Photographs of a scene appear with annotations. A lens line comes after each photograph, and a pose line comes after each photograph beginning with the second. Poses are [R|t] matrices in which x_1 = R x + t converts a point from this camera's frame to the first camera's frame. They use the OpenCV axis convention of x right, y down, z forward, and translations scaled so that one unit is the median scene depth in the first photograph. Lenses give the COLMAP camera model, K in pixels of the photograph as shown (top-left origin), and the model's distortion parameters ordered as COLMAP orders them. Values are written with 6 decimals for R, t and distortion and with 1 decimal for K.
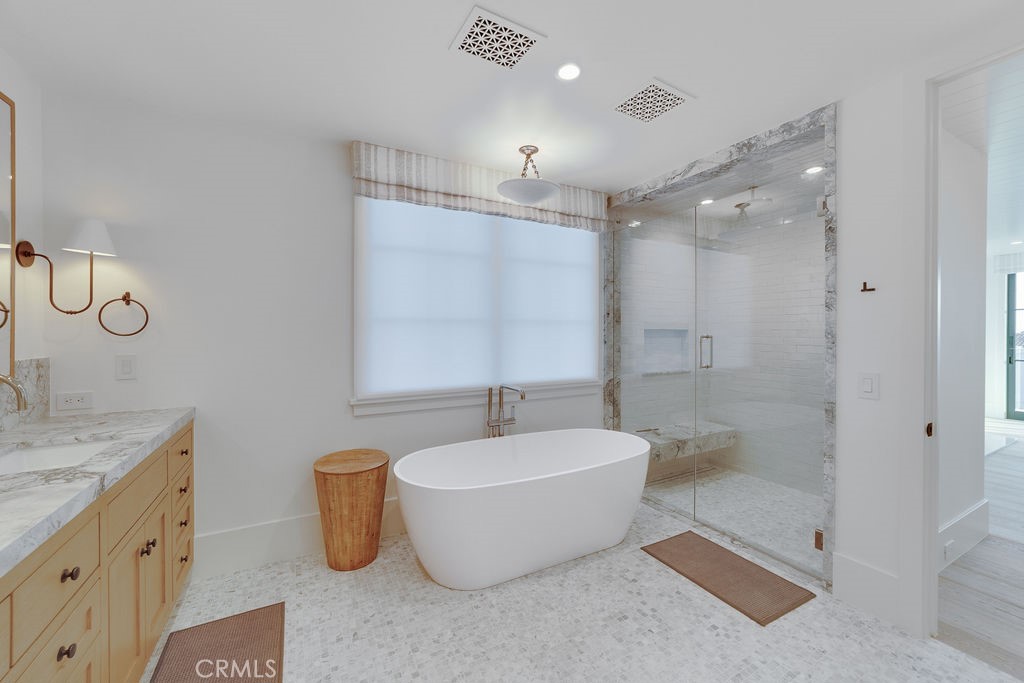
lens RADIAL K [[388.6, 0, 511.4], [0, 388.6, 331.0], [0, 0, 1]] dist [0.000081, -0.000030]
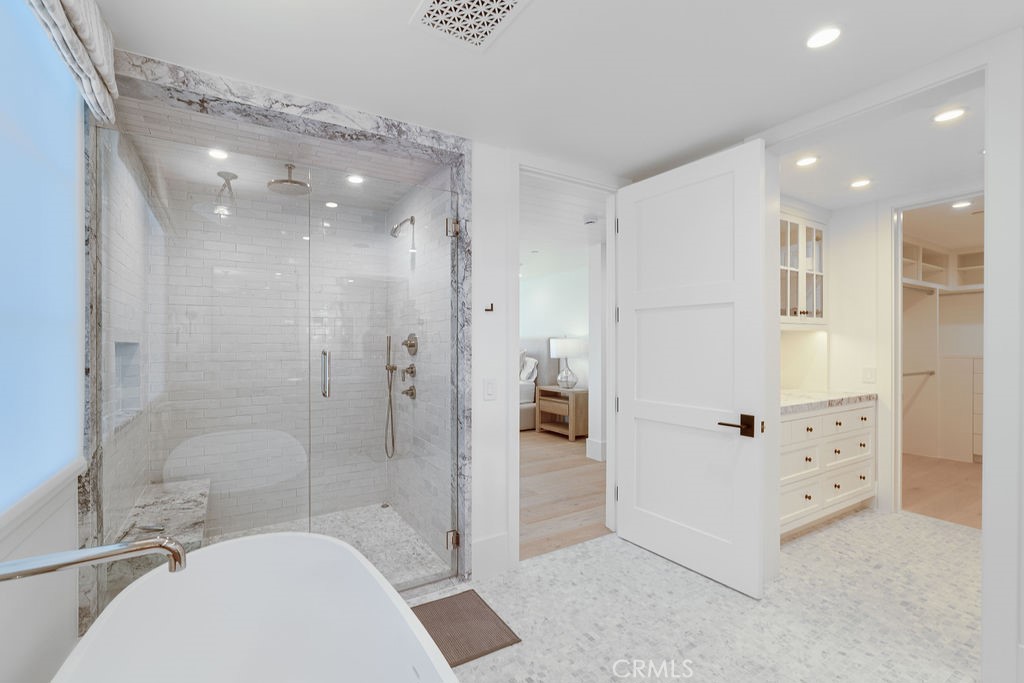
lens RADIAL K [[438.3, 0, 433.0], [0, 438.3, 342.7], [0, 0, 1]] dist [-0.001233, 0.000958]
pose [[0.026702, 0.000622, 0.999643, -0.329692], [0.002455, 0.999997, -0.000688, -0.002314], [-0.999640, 0.002473, 0.026700, 0.823089]]
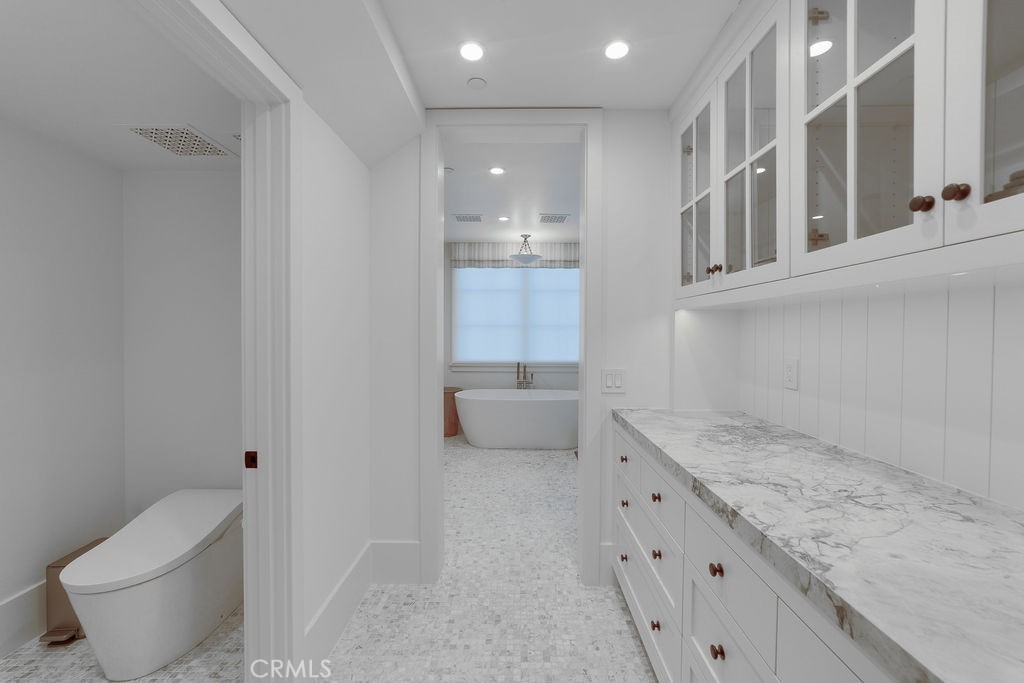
lens RADIAL K [[400.8, 0, 514.6], [0, 400.8, 336.5], [0, 0, 1]] dist [0.000606, 0.000217]
pose [[0.867549, 0.012183, -0.497202, 0.947200], [-0.008145, 0.999914, 0.010289, 0.004061], [0.497285, -0.004876, 0.867574, -0.700102]]
